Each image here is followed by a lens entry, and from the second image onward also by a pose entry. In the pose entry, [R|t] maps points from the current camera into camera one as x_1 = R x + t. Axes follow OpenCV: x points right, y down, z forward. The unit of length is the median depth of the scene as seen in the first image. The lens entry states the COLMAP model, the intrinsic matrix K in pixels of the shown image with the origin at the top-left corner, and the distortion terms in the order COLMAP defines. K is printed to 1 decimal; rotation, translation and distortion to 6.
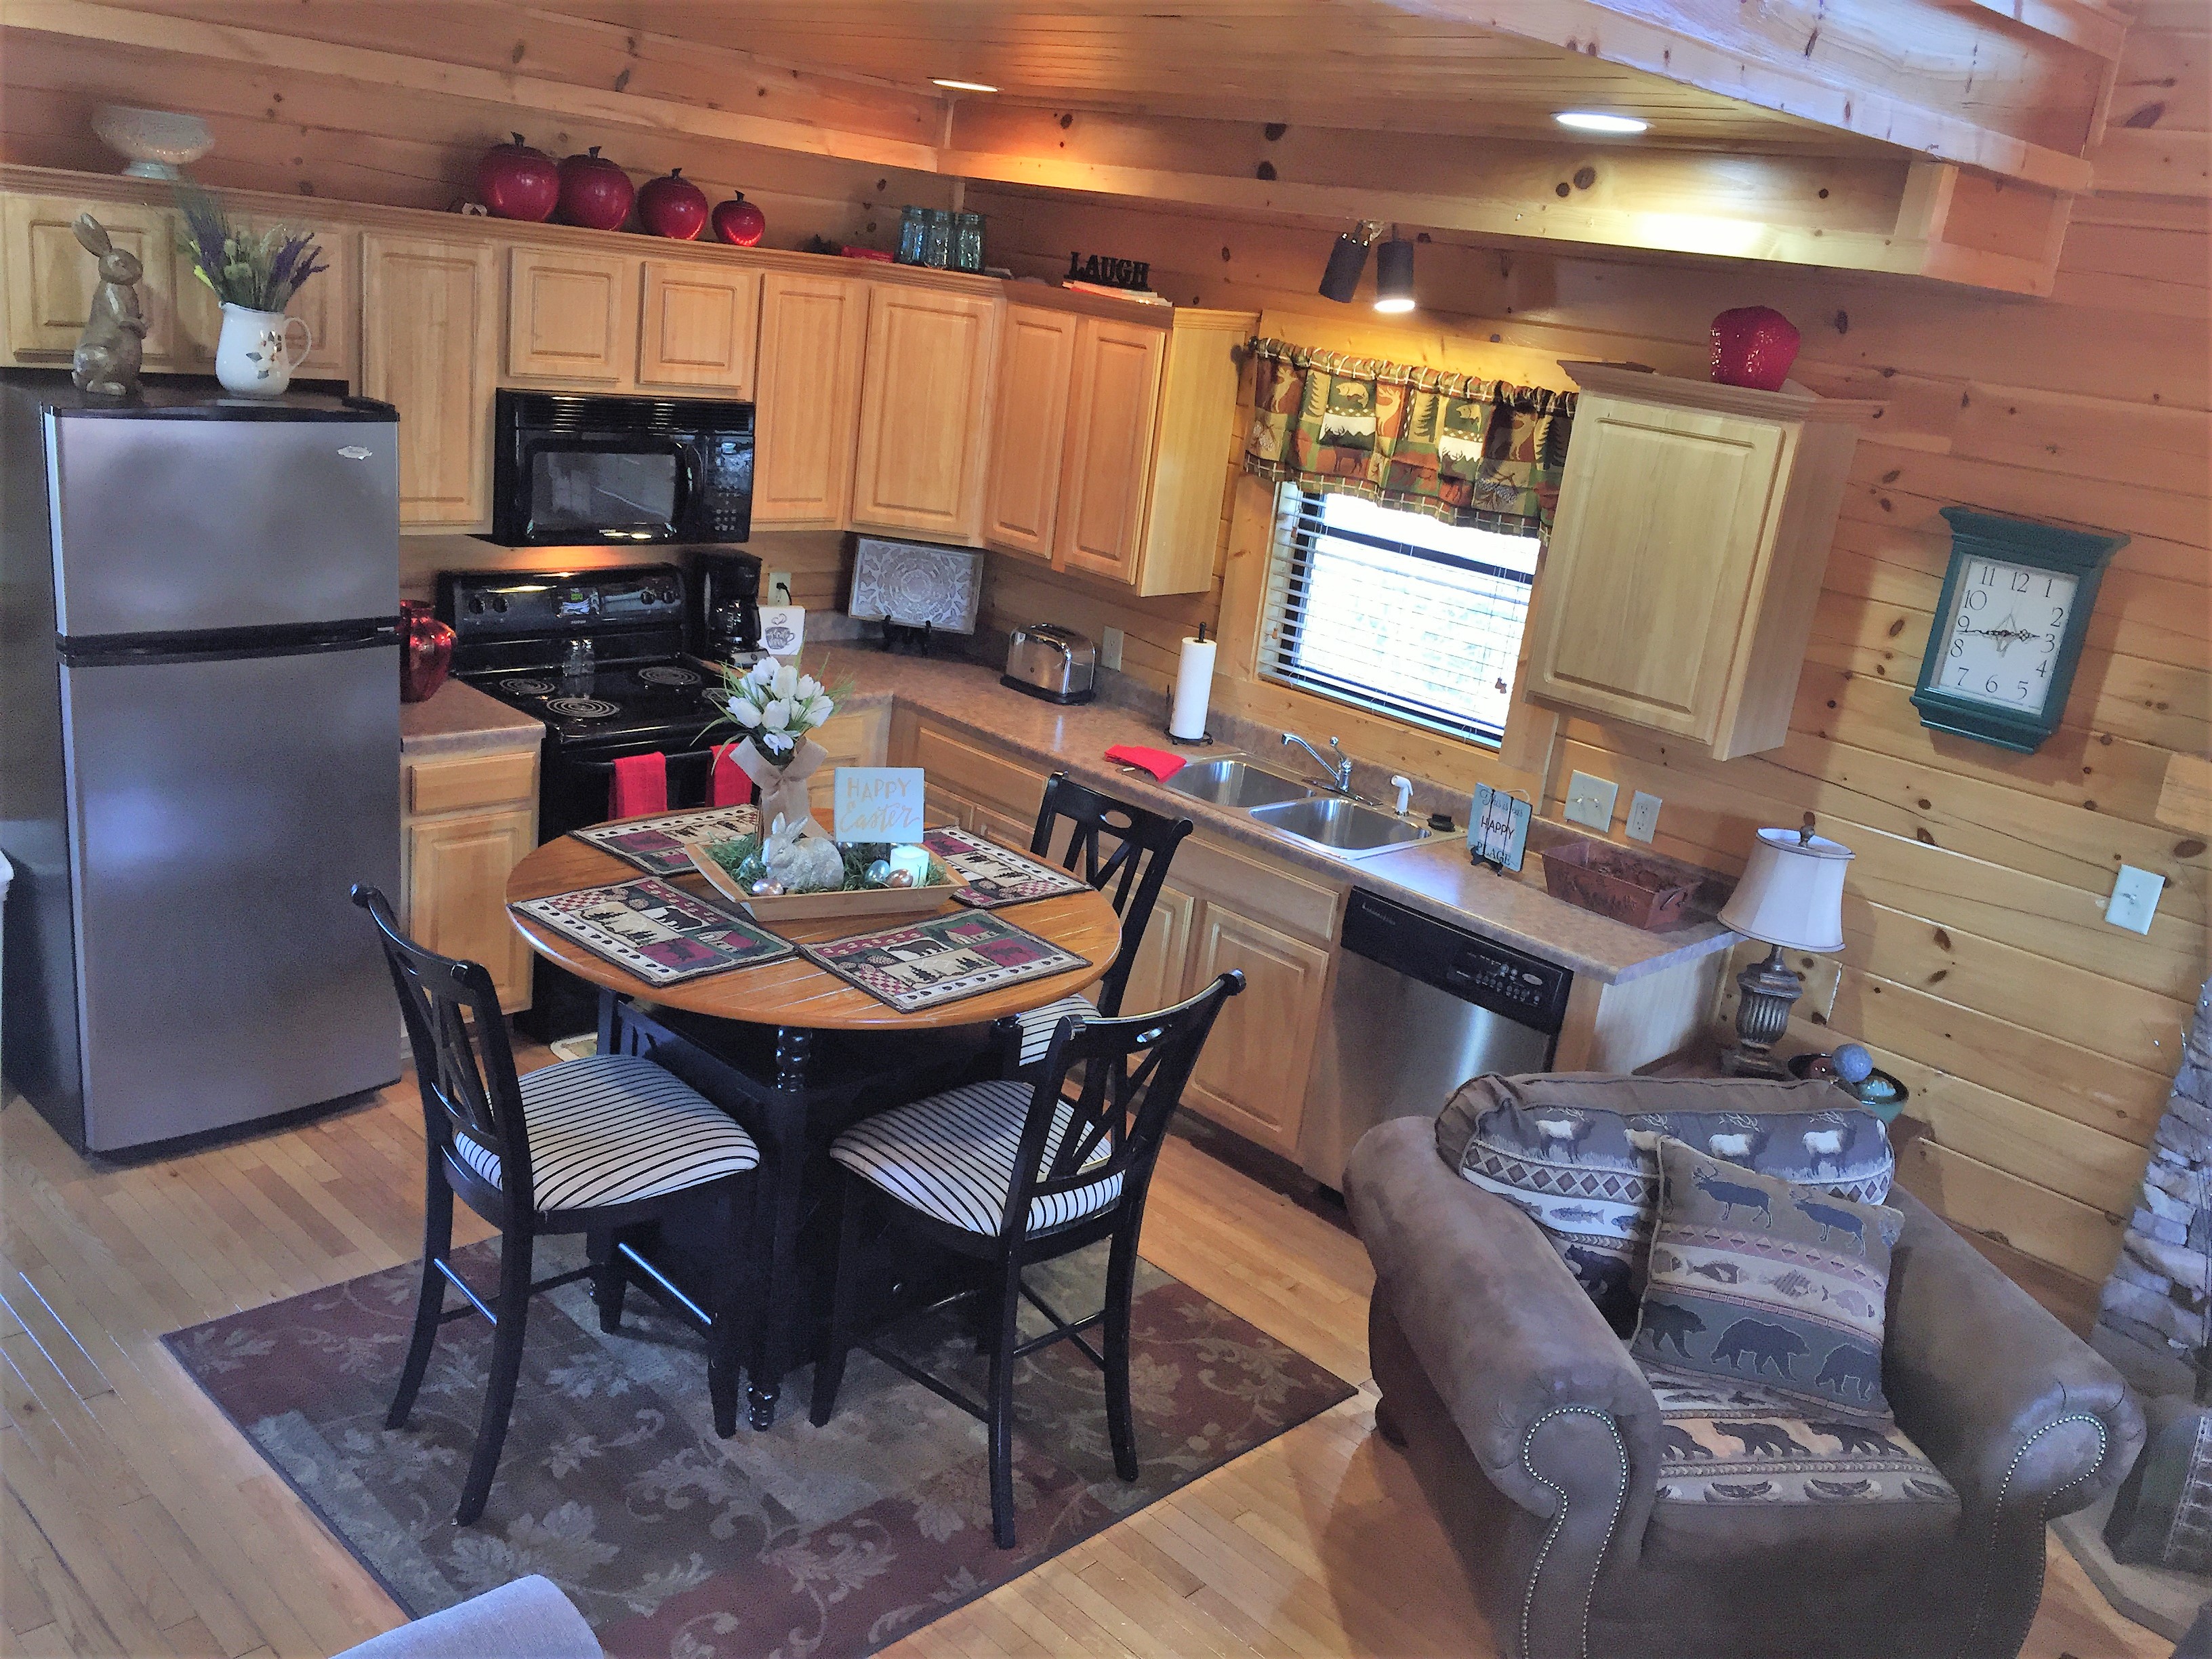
lens RADIAL K [[1881.3, 0, 1118.3], [0, 1881.3, 826.3], [0, 0, 1]] dist [0.085521, -0.107803]
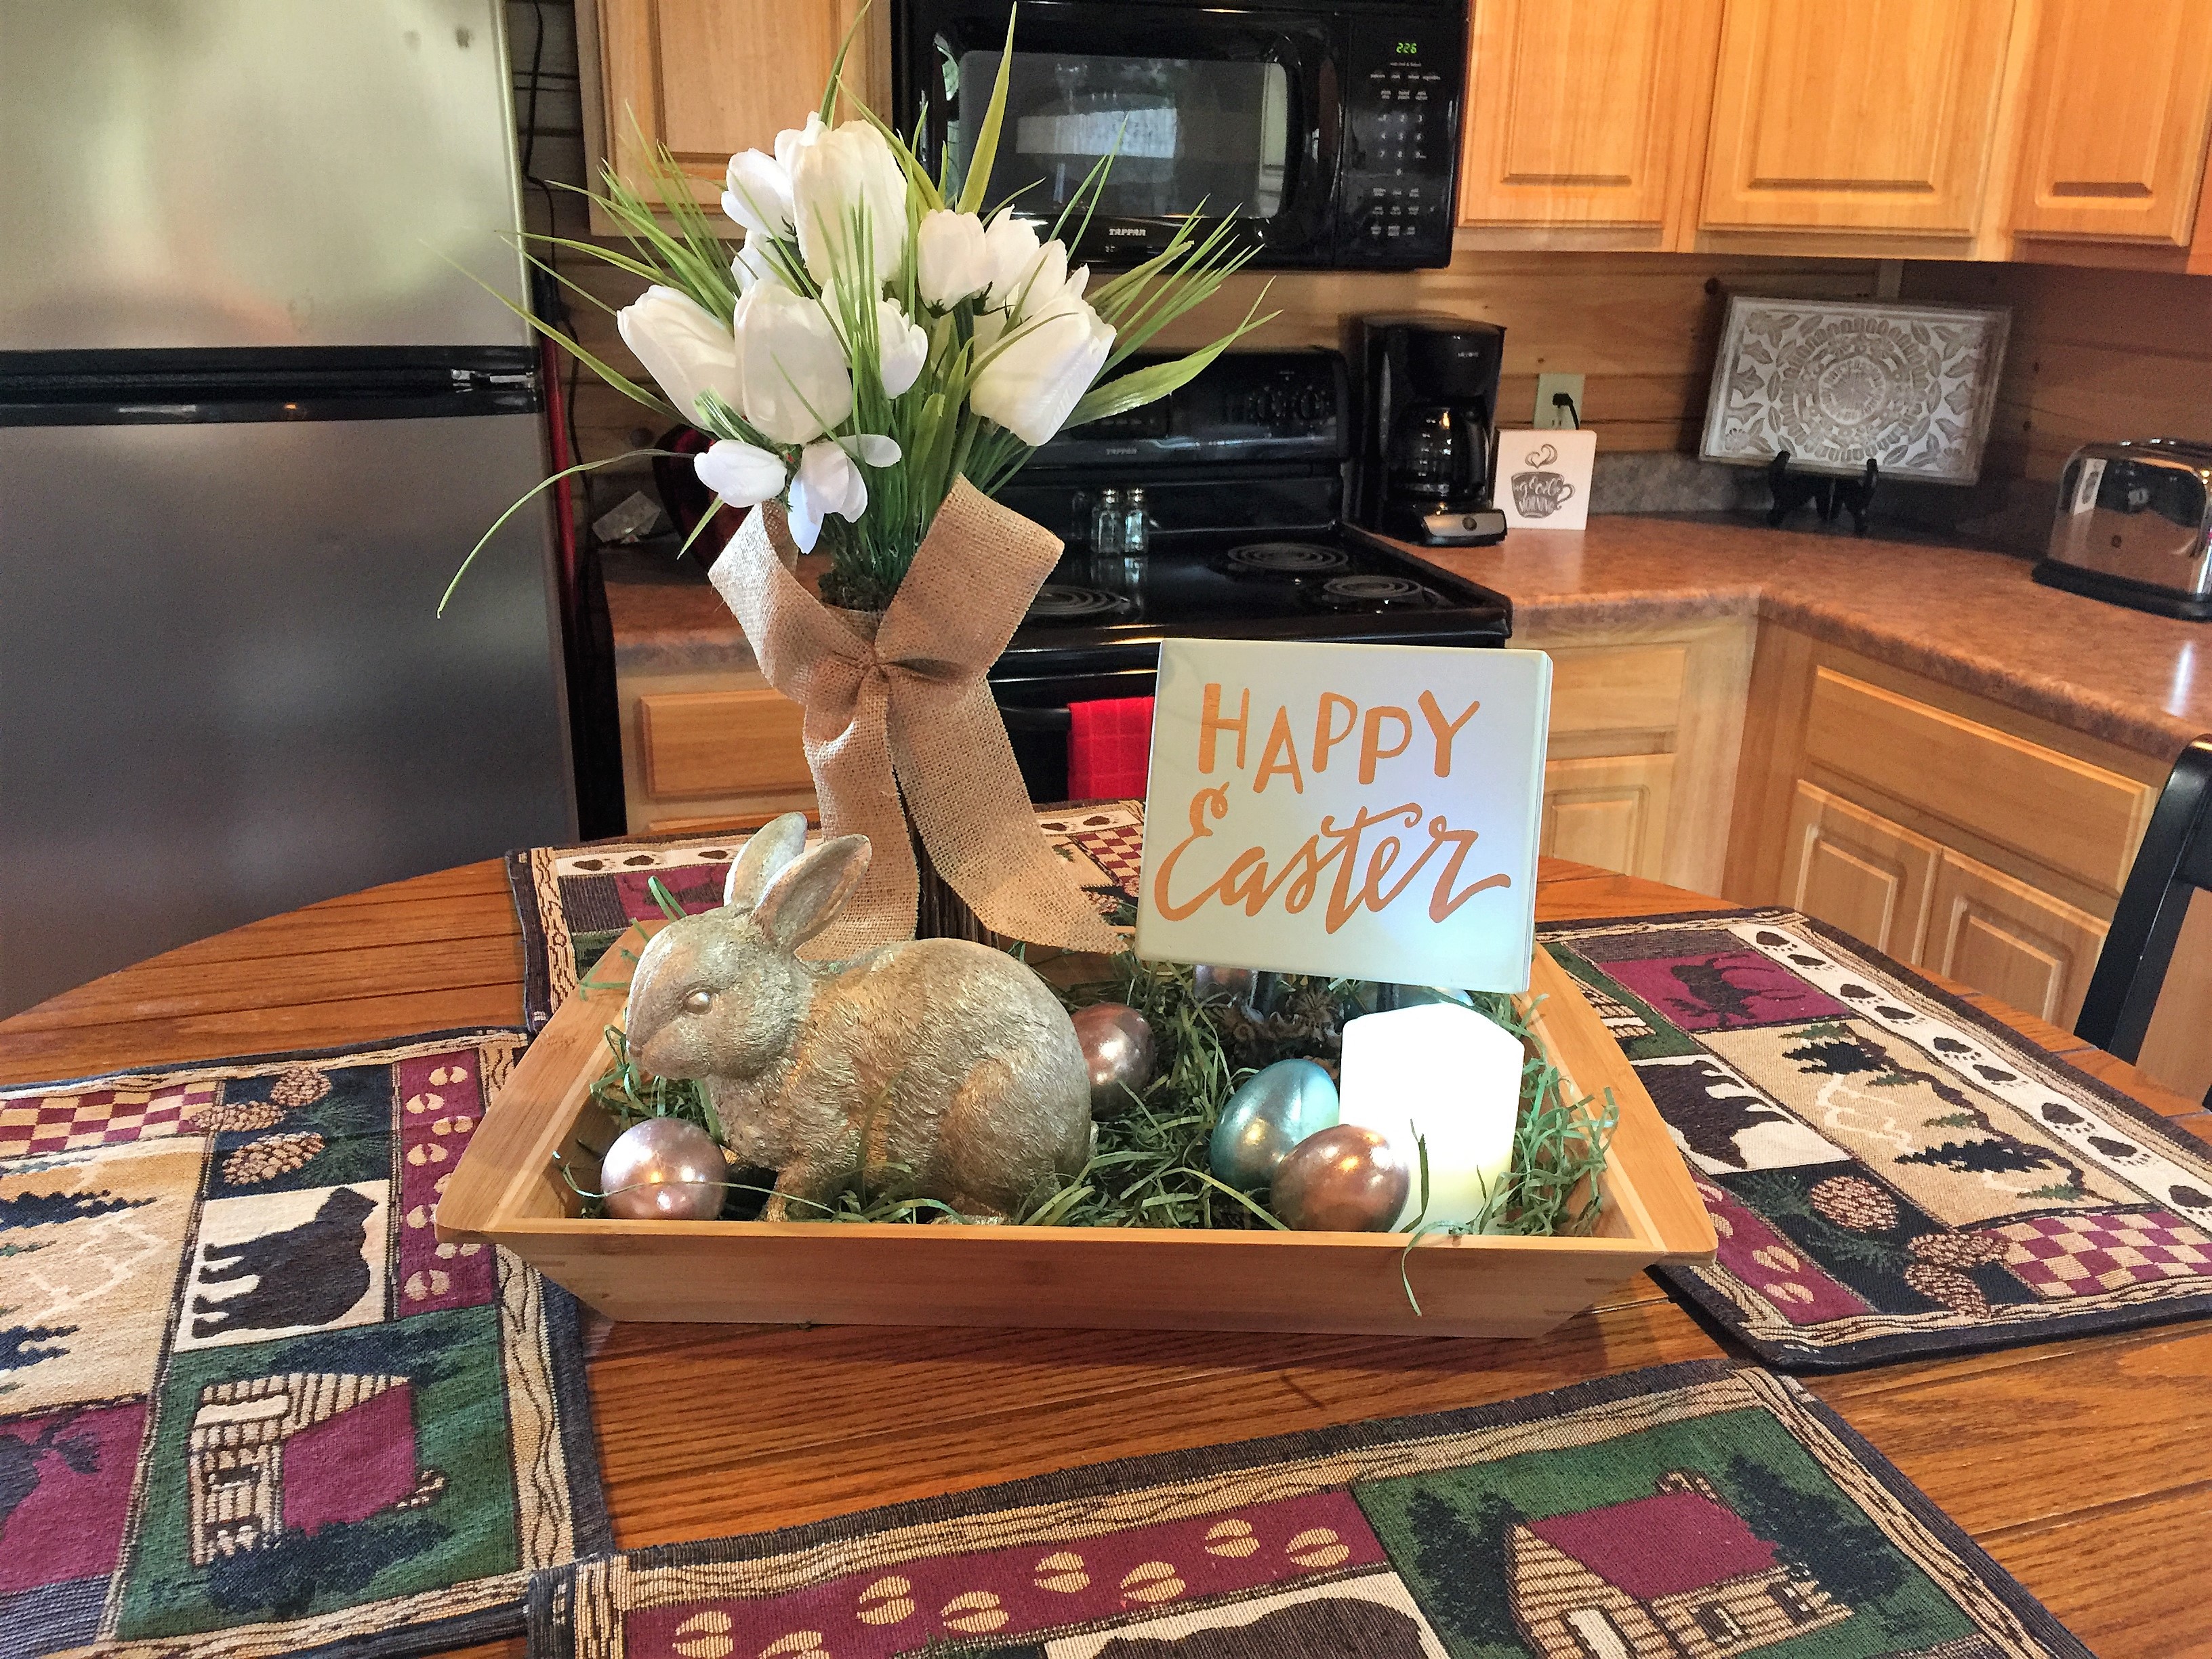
lens RADIAL K [[1881.3, 0, 1103.9], [0, 1881.3, 821.1], [0, 0, 1]] dist [0.085521, -0.107803]
pose [[0.864777, 0.051898, -0.499467, -0.025420], [-0.061035, 0.998134, -0.001964, -0.005424], [0.498433, 0.032183, 0.866330, 0.530175]]
